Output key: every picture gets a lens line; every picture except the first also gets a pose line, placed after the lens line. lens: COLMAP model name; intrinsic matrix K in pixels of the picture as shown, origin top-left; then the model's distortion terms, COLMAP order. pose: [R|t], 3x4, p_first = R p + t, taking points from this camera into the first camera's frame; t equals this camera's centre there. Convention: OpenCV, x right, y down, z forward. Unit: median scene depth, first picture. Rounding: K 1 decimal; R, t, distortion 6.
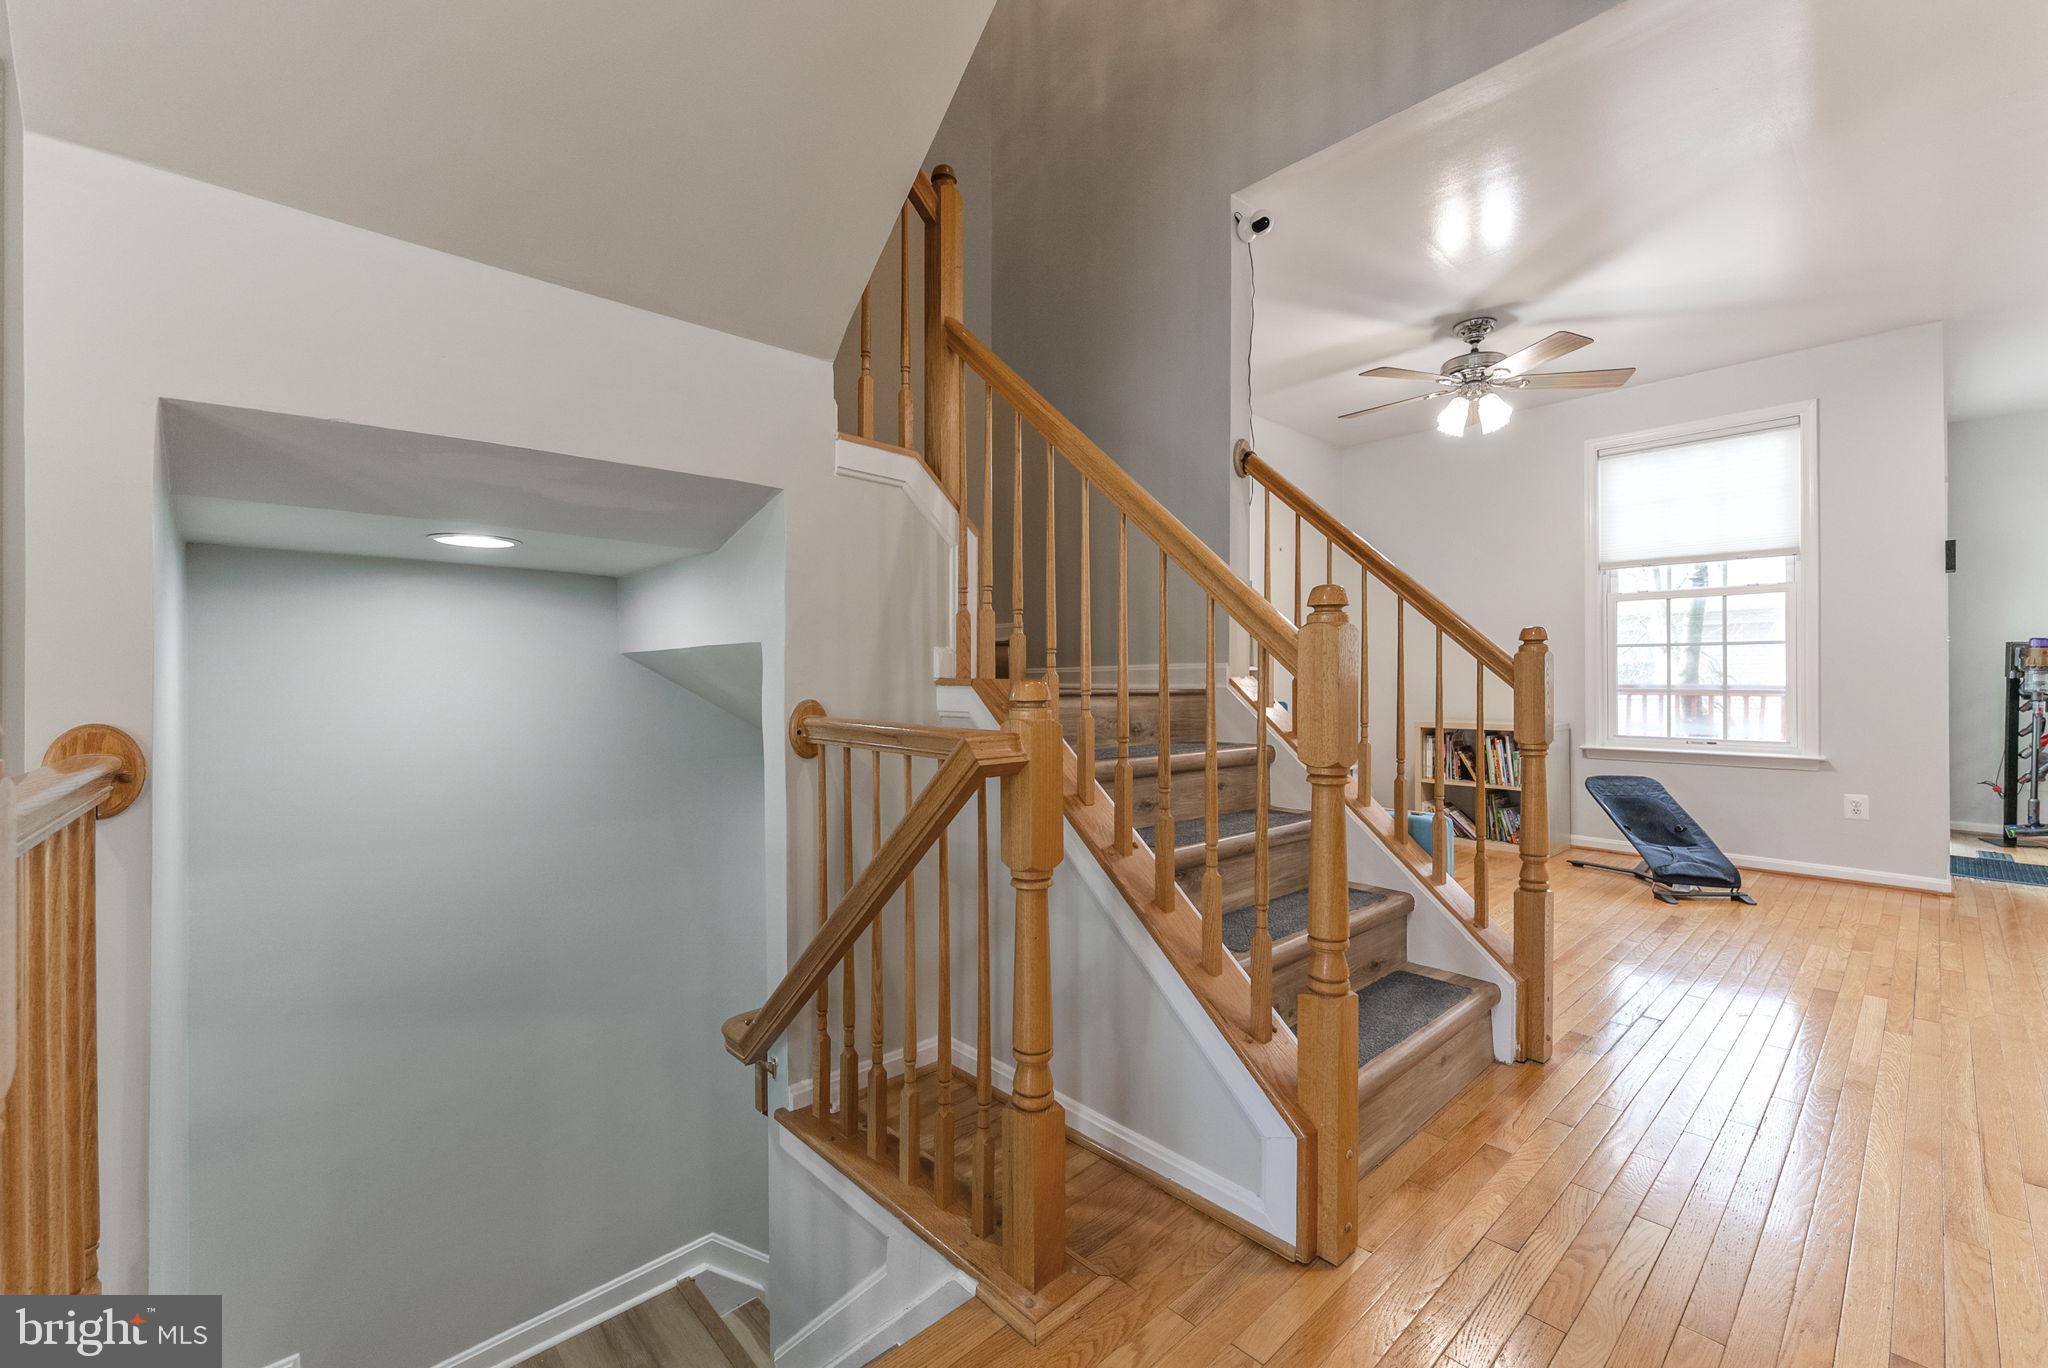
lens RADIAL K [[834.1, 0, 1024.8], [0, 834.1, 690.6], [0, 0, 1]] dist [0.002066, -0.000211]
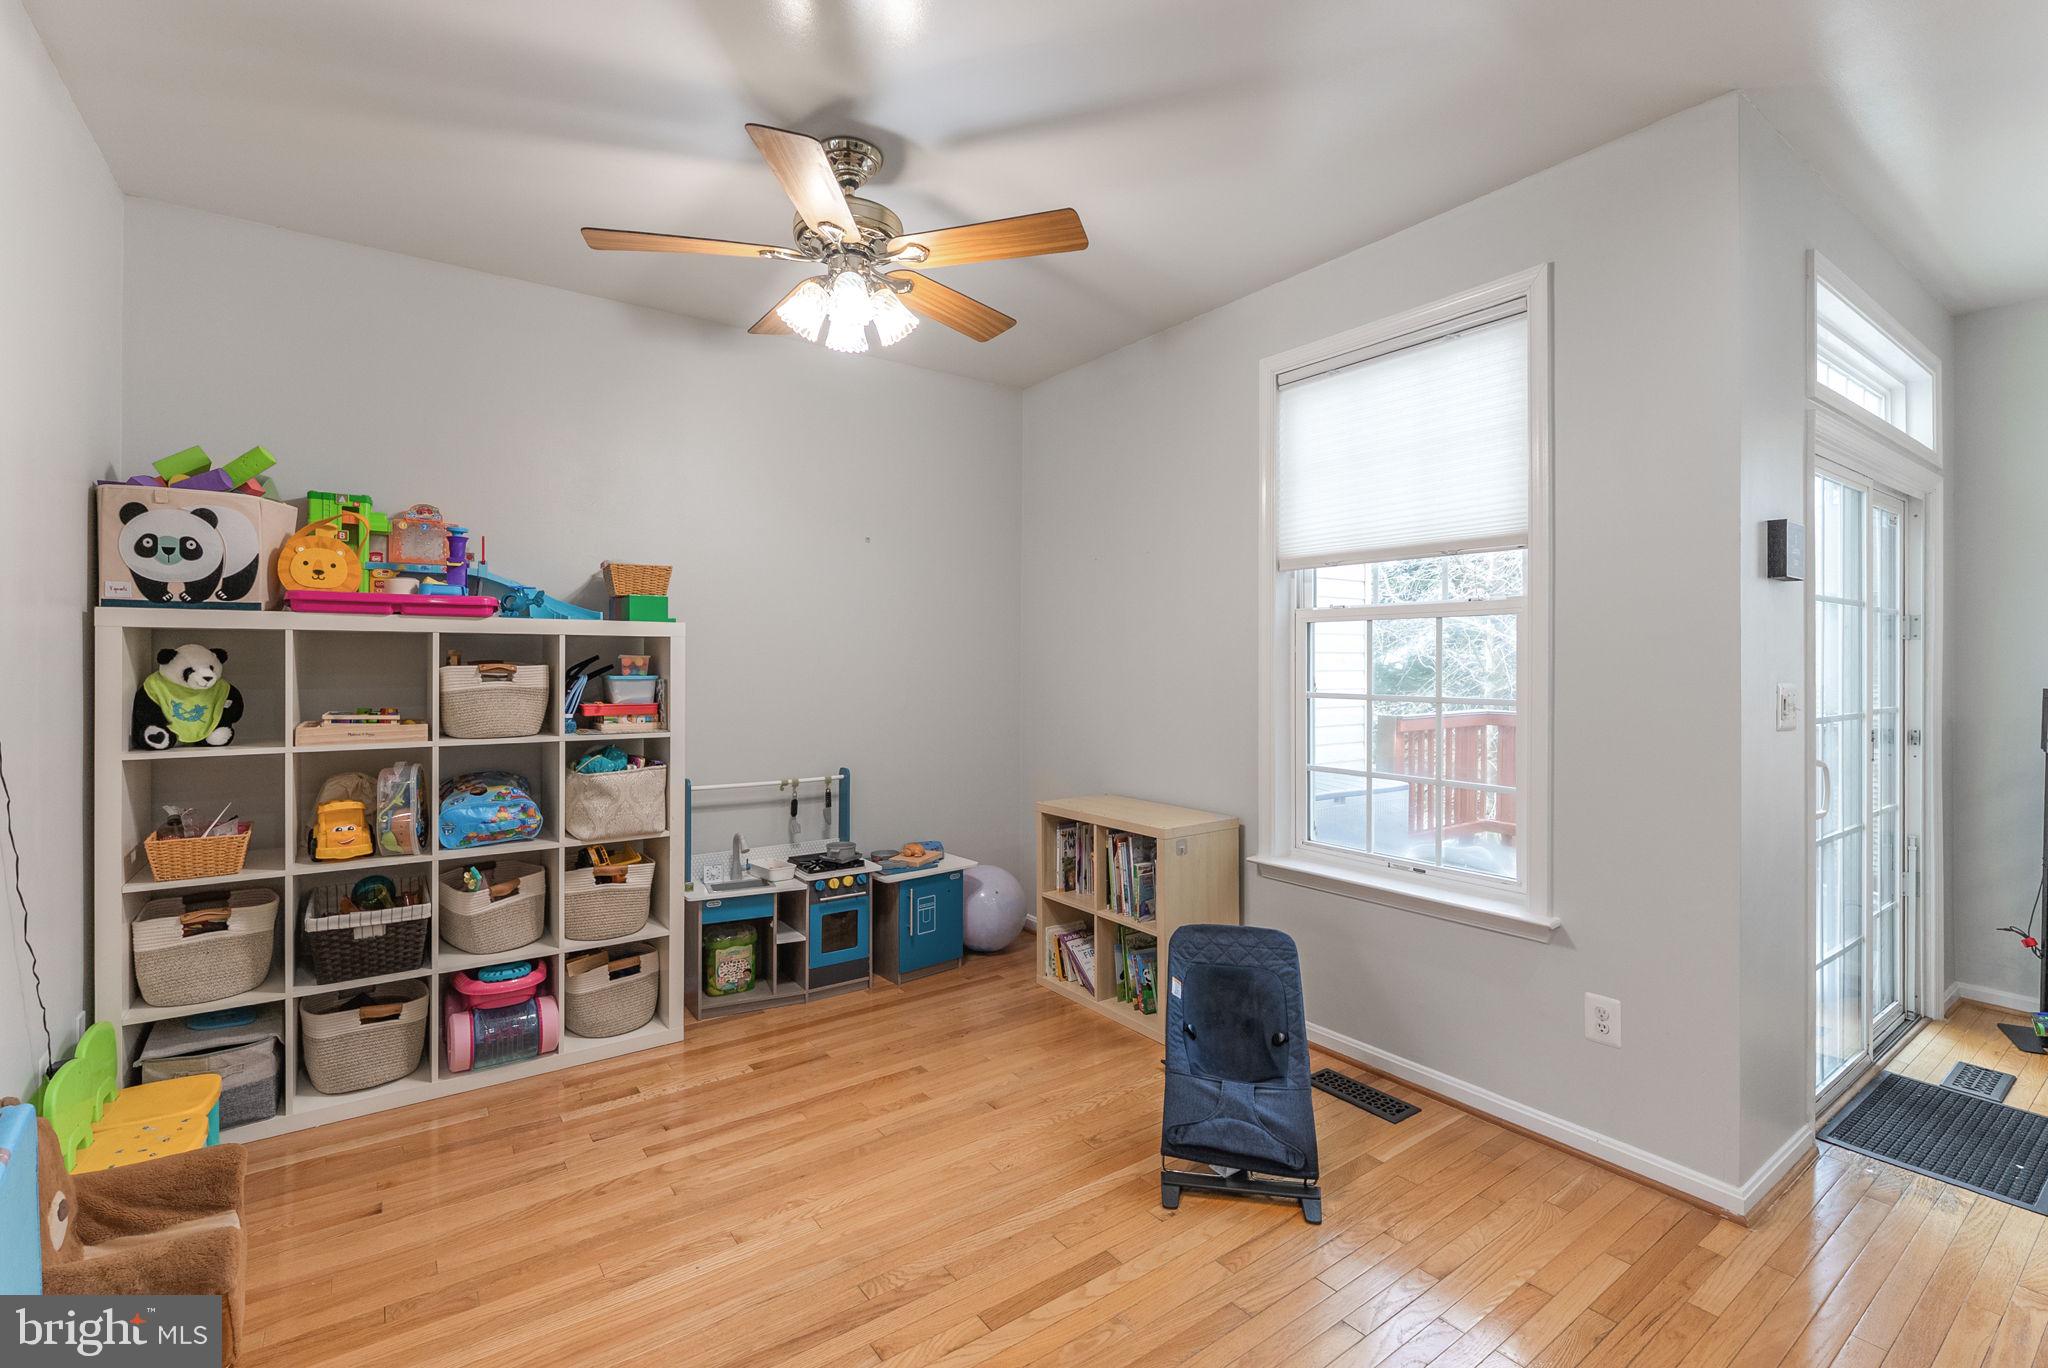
lens RADIAL K [[915.0, 0, 1023.3], [0, 915.0, 678.3], [0, 0, 1]] dist [0.000041, -0.000188]
pose [[0.993568, 0.004901, -0.113129, 0.639153], [-0.004622, 0.999986, 0.002733, -0.073770], [0.113141, -0.002193, 0.993577, 0.346755]]
